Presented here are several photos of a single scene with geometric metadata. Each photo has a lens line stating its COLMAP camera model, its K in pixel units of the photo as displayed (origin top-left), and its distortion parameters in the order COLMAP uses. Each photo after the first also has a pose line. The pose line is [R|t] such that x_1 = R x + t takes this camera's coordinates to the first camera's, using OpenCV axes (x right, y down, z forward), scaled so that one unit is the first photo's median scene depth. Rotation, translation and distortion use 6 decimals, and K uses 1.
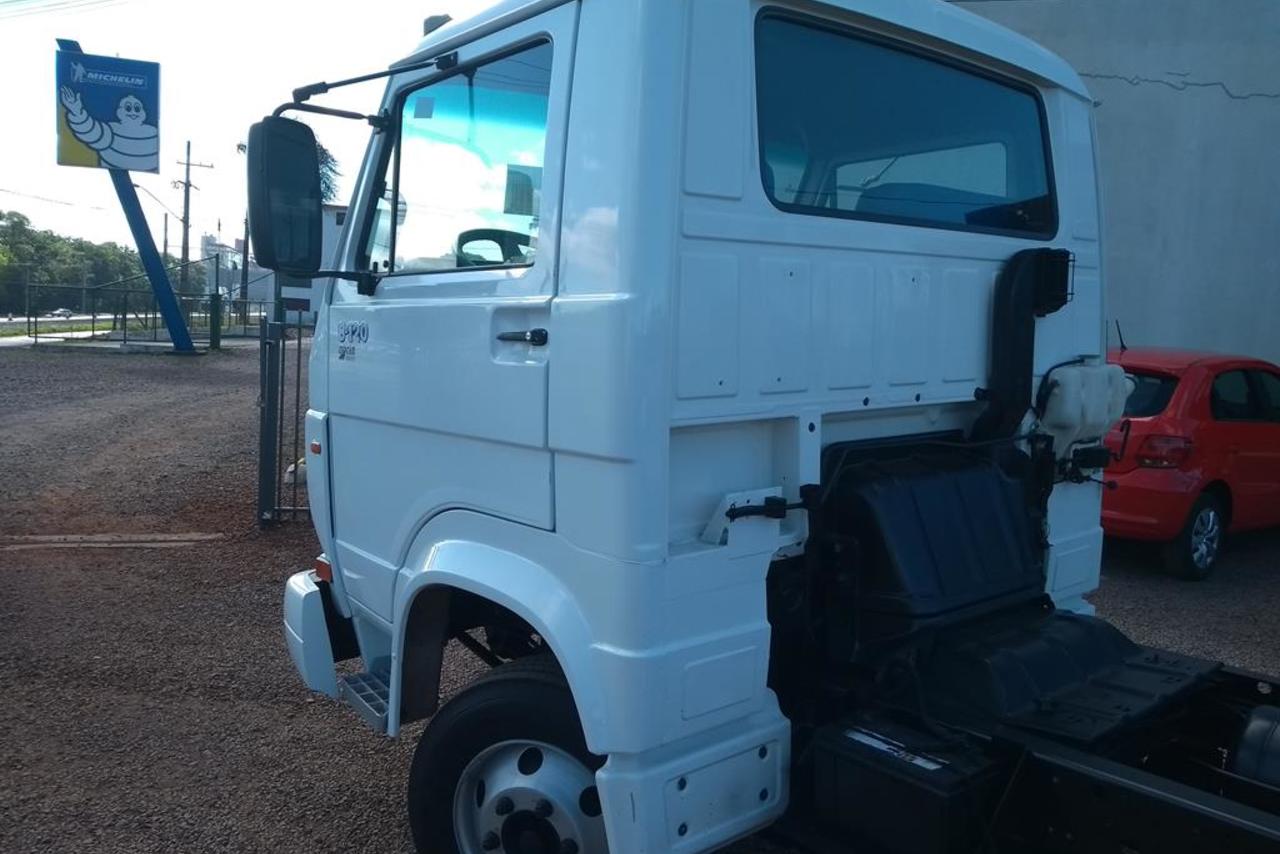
lens RADIAL K [[1009.1, 0, 640.0], [0, 1009.1, 427.0], [0, 0, 1]] dist [0.001602, 0.000662]
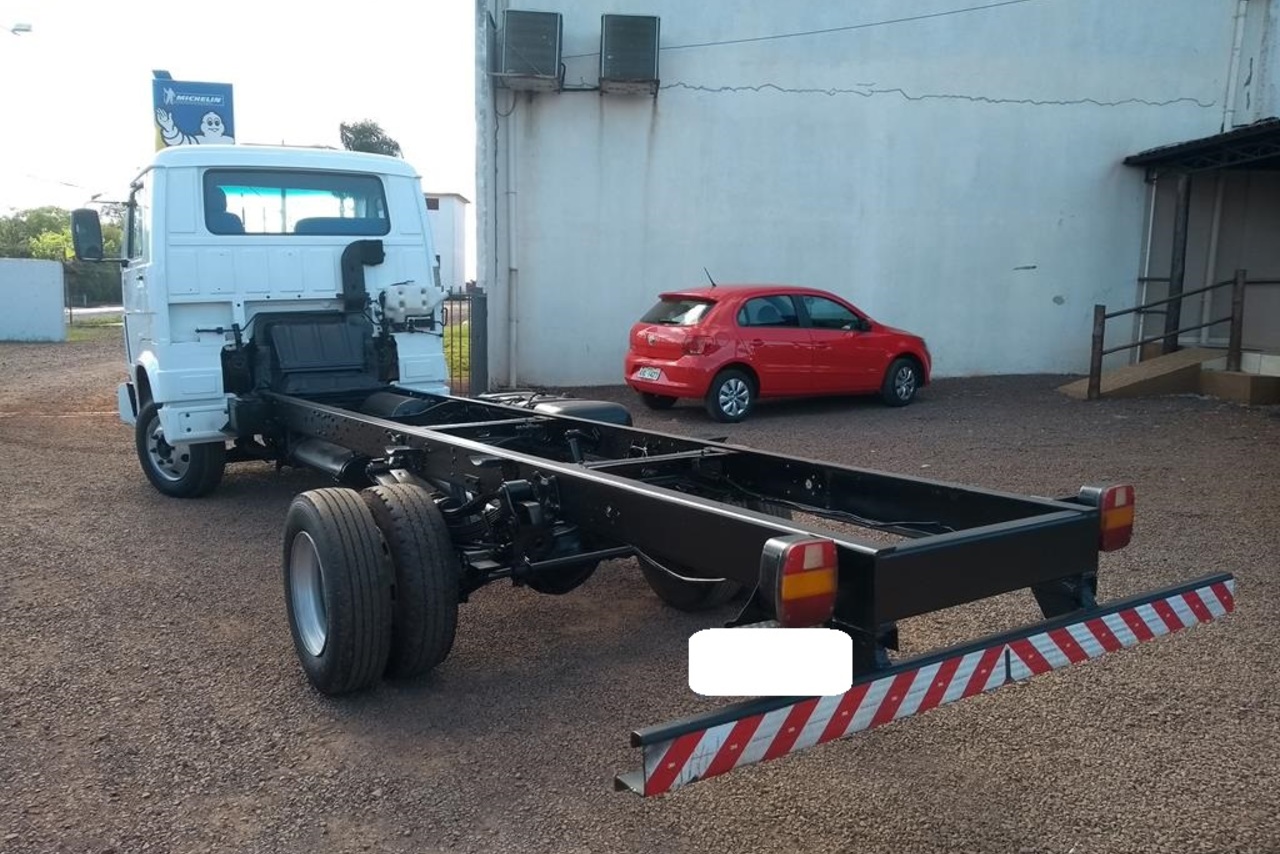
lens RADIAL K [[1042.3, 0, 640.0], [0, 1042.3, 427.0], [0, 0, 1]] dist [0.009174, 0.000430]
pose [[0.990954, -0.018321, -0.132946, 0.650153], [0.021655, 0.999485, 0.023675, 0.116504], [0.132444, -0.026339, 0.990840, -0.716955]]
